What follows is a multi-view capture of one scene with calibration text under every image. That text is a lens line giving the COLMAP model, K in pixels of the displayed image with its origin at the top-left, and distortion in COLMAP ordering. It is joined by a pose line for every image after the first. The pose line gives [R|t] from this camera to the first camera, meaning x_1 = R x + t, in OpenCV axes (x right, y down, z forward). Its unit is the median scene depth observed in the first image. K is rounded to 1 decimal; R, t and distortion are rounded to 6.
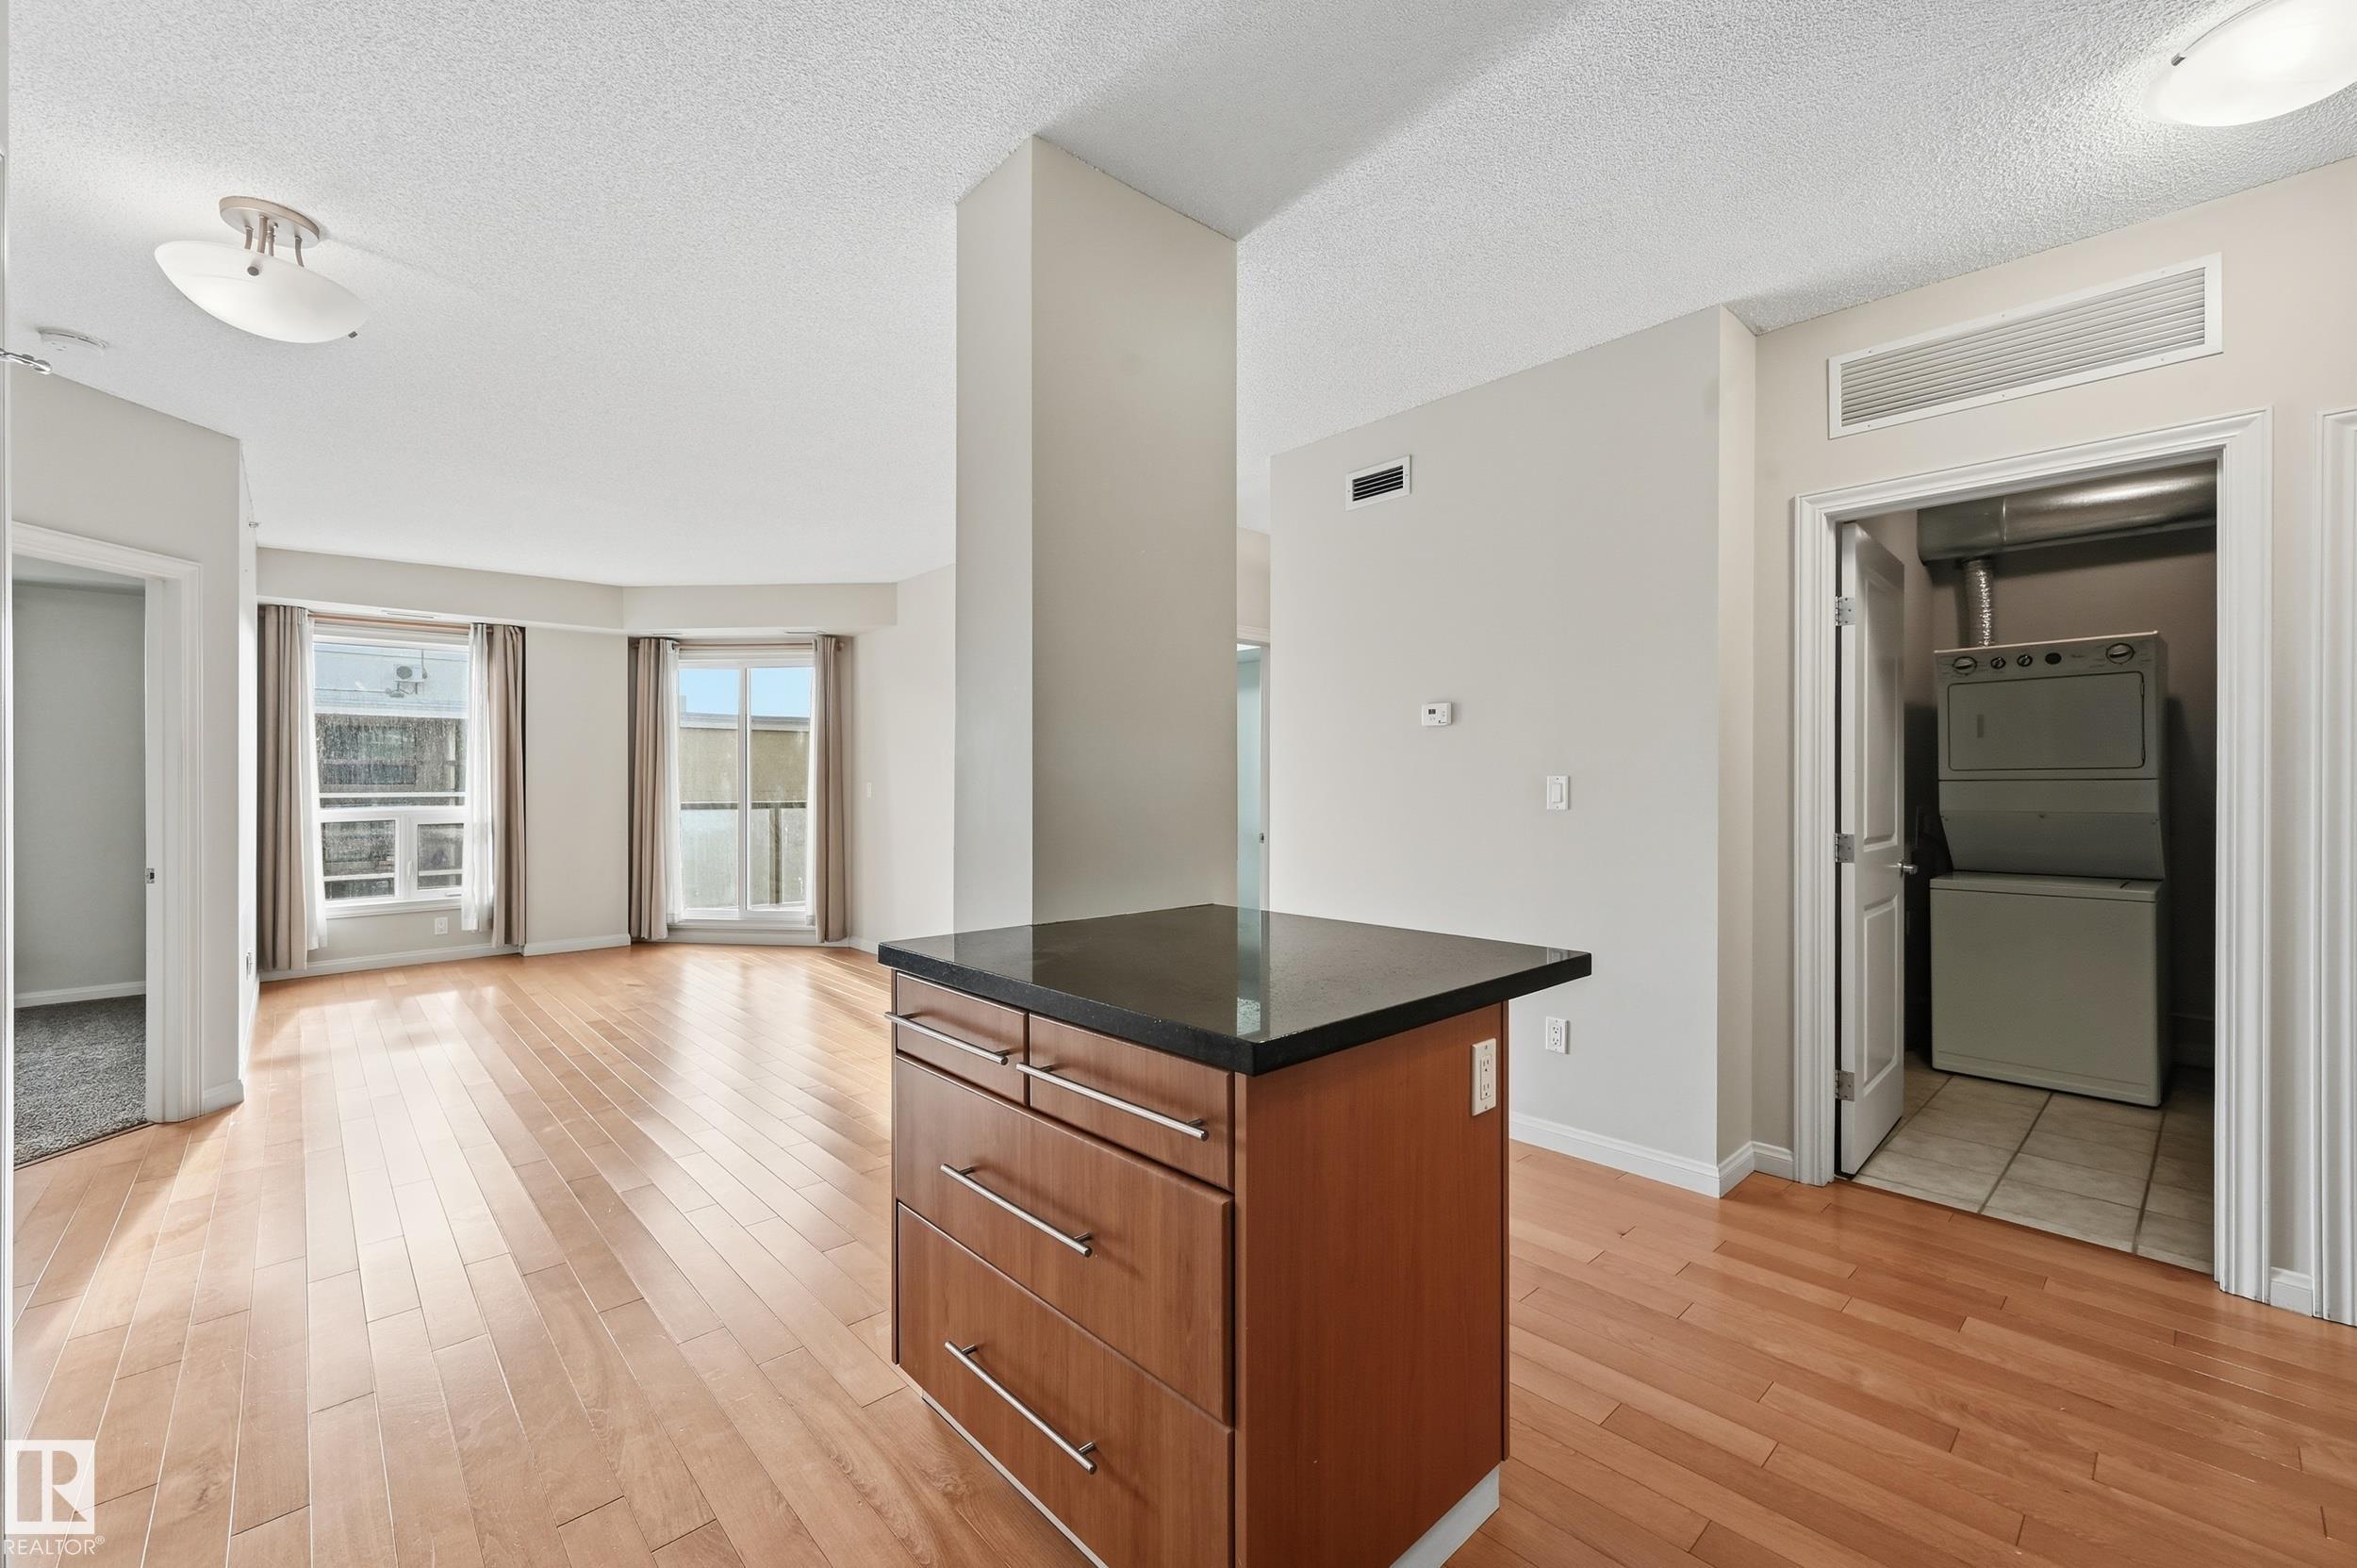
lens RADIAL K [[959.7, 0, 1171.3], [0, 959.7, 788.2], [0, 0, 1]] dist [0.002466, 0.000222]
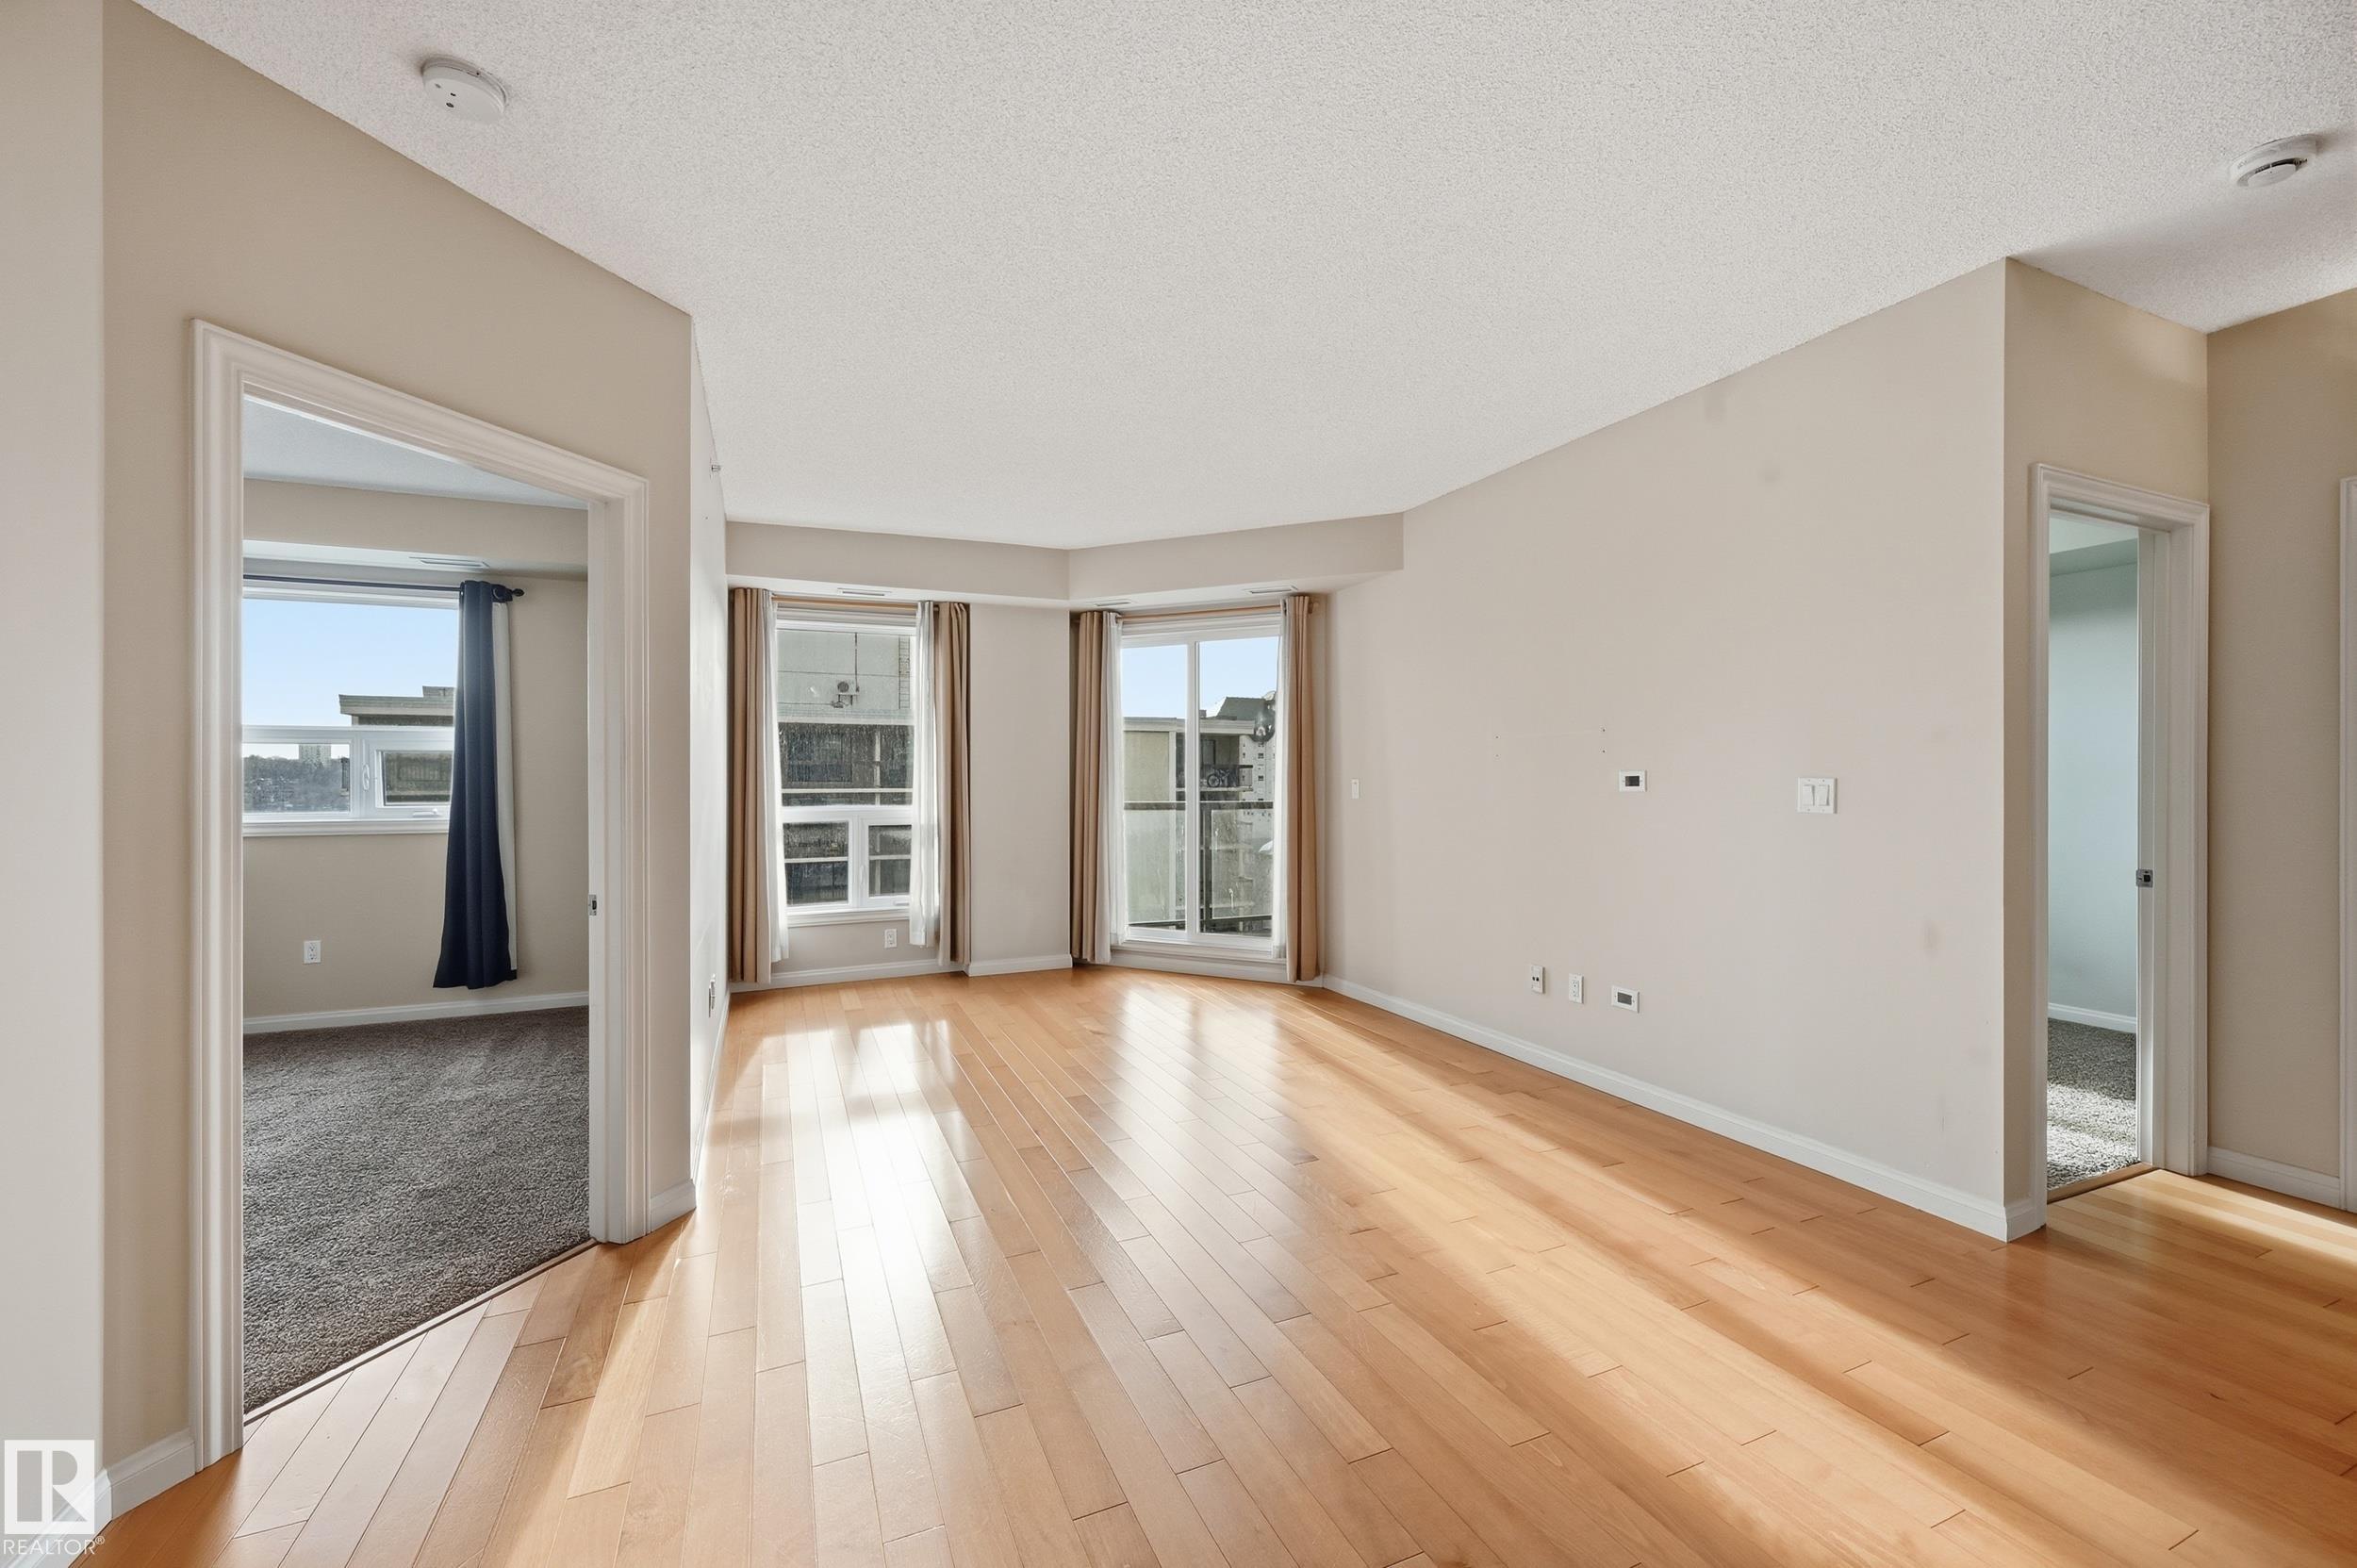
lens RADIAL K [[940.6, 0, 1175.9], [0, 940.6, 788.1], [0, 0, 1]] dist [-0.000179, 0.000250]
pose [[0.945674, 0.001803, -0.325111, -0.214273], [-0.001052, 0.999996, 0.002486, -0.000345], [0.325115, -0.002009, 0.945672, 0.246013]]
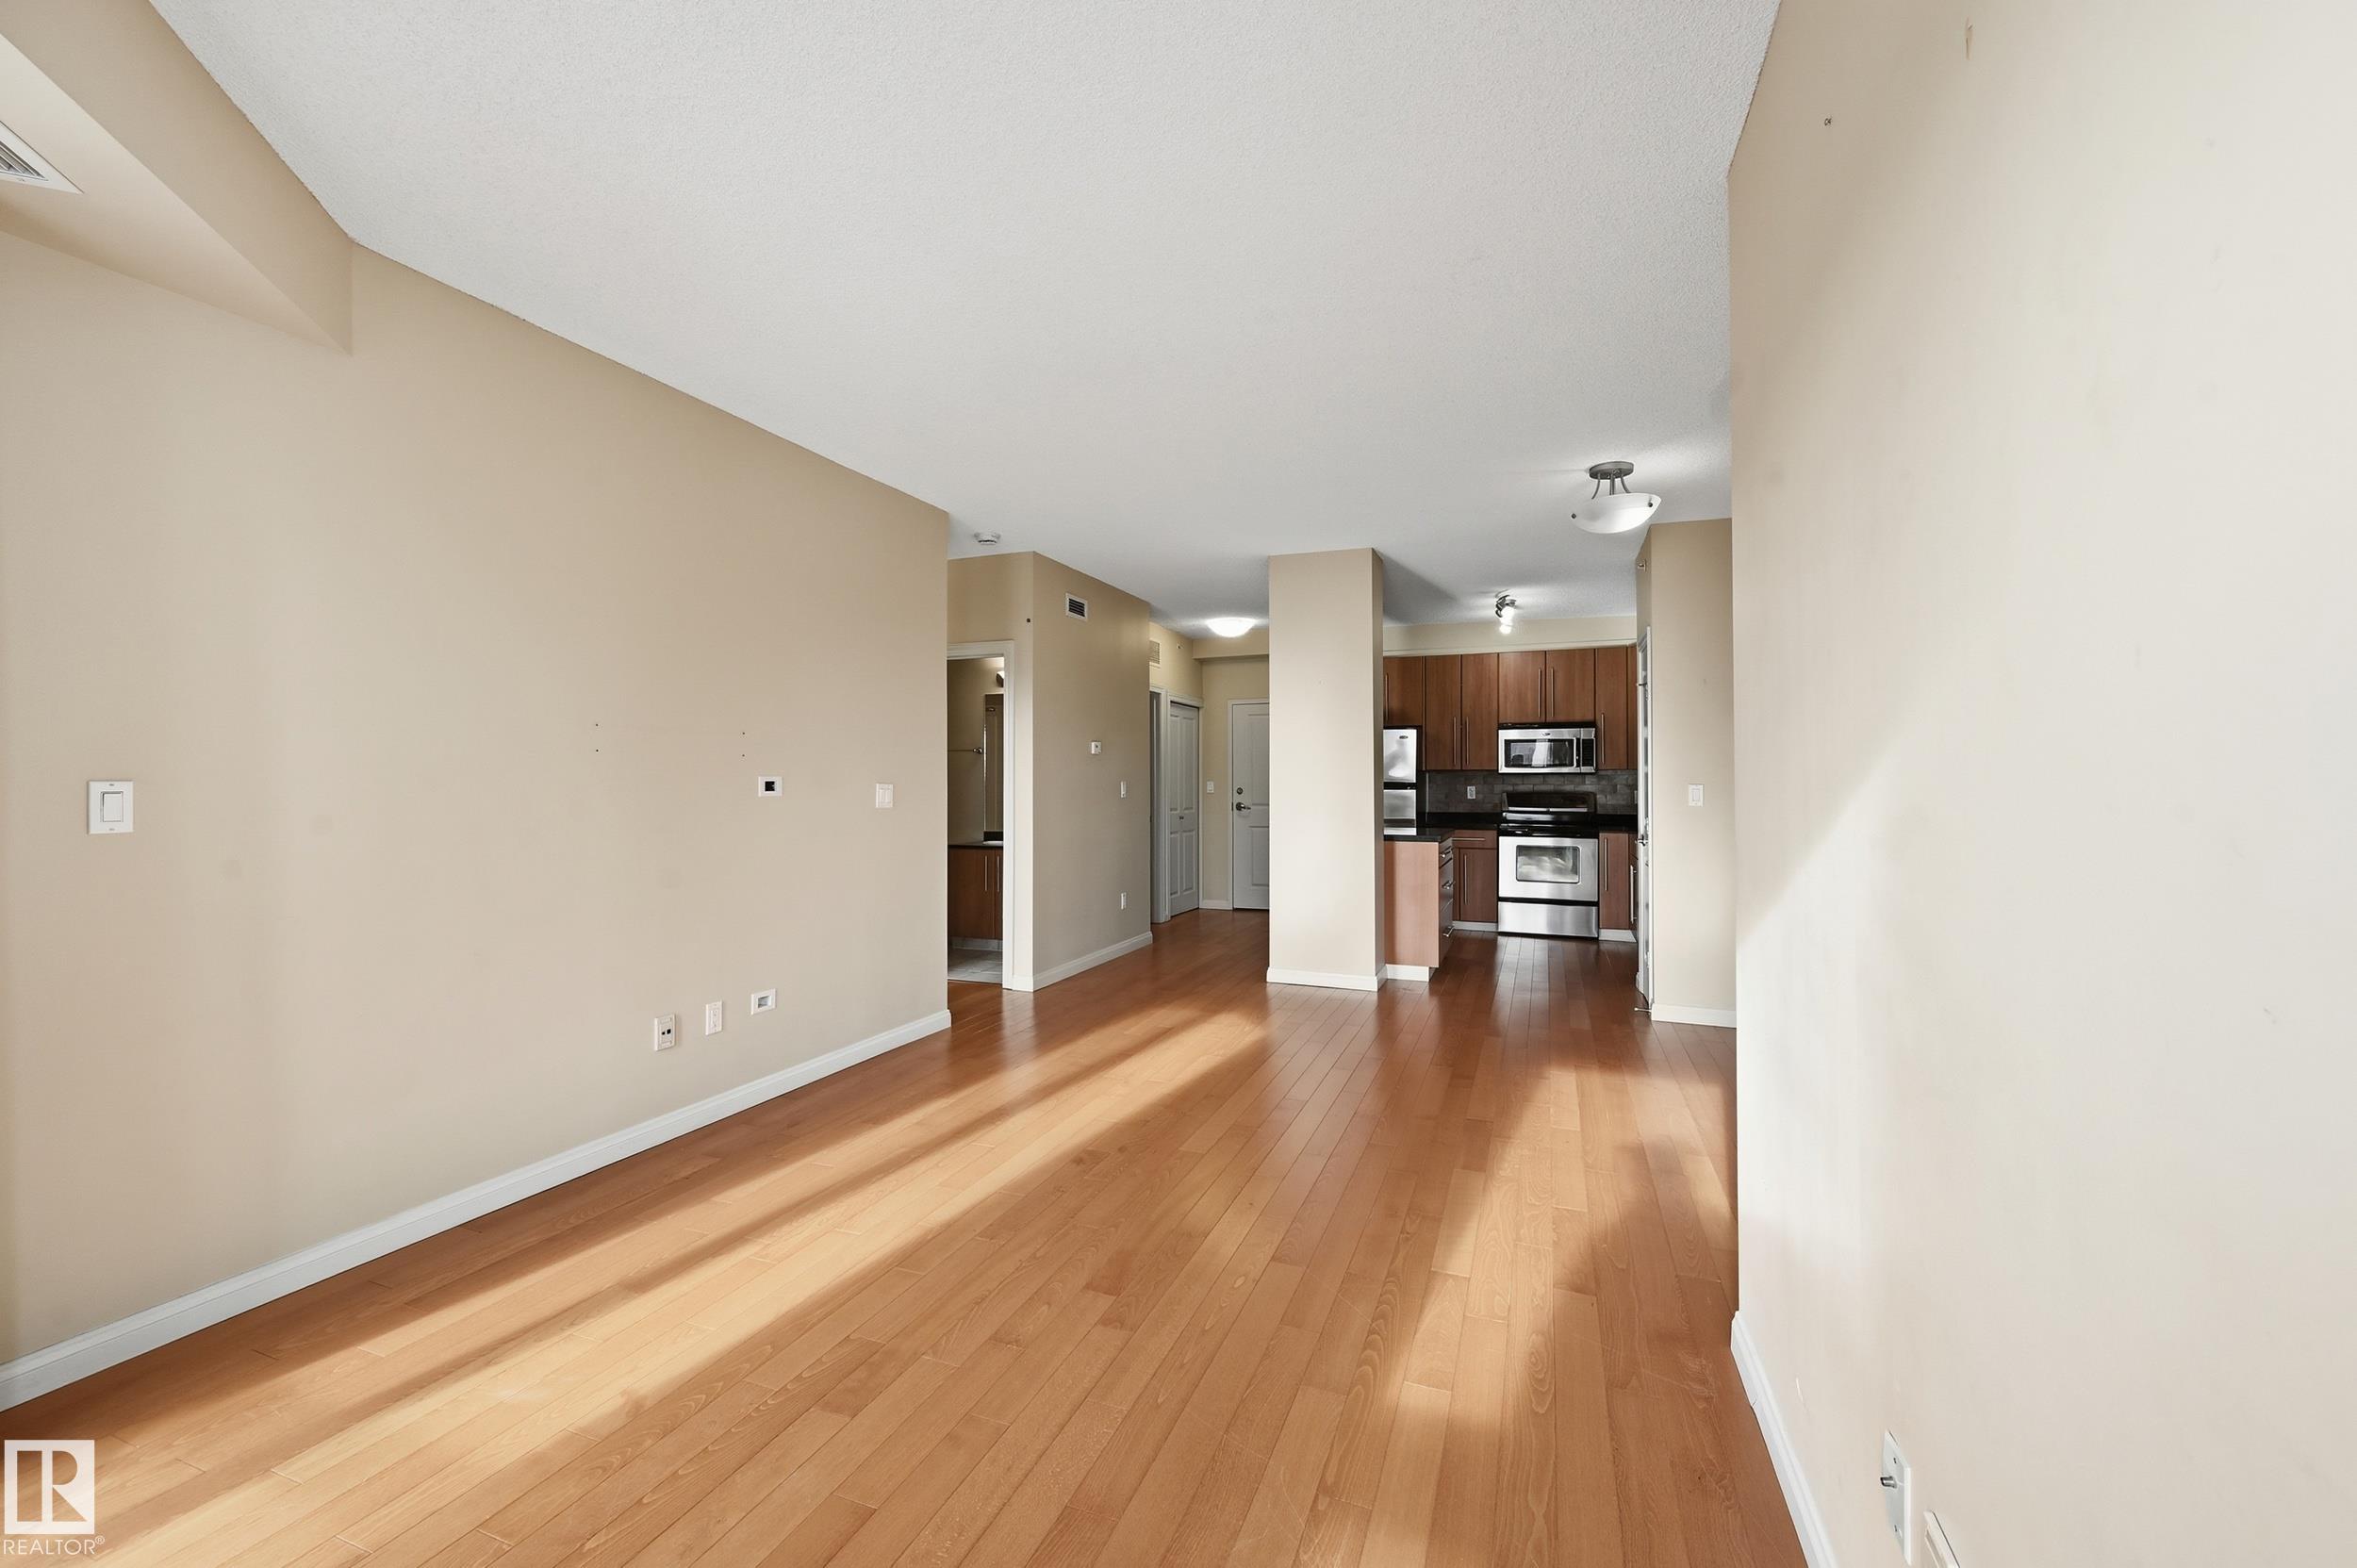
lens RADIAL K [[944.2, 0, 1178.5], [0, 944.2, 784.0], [0, 0, 1]] dist [-0.002880, -0.000197]
pose [[-0.444094, 0.002055, 0.895978, -0.755445], [0.005969, 0.999982, 0.000665, -0.003580], [-0.895960, 0.005643, -0.444098, 0.882214]]
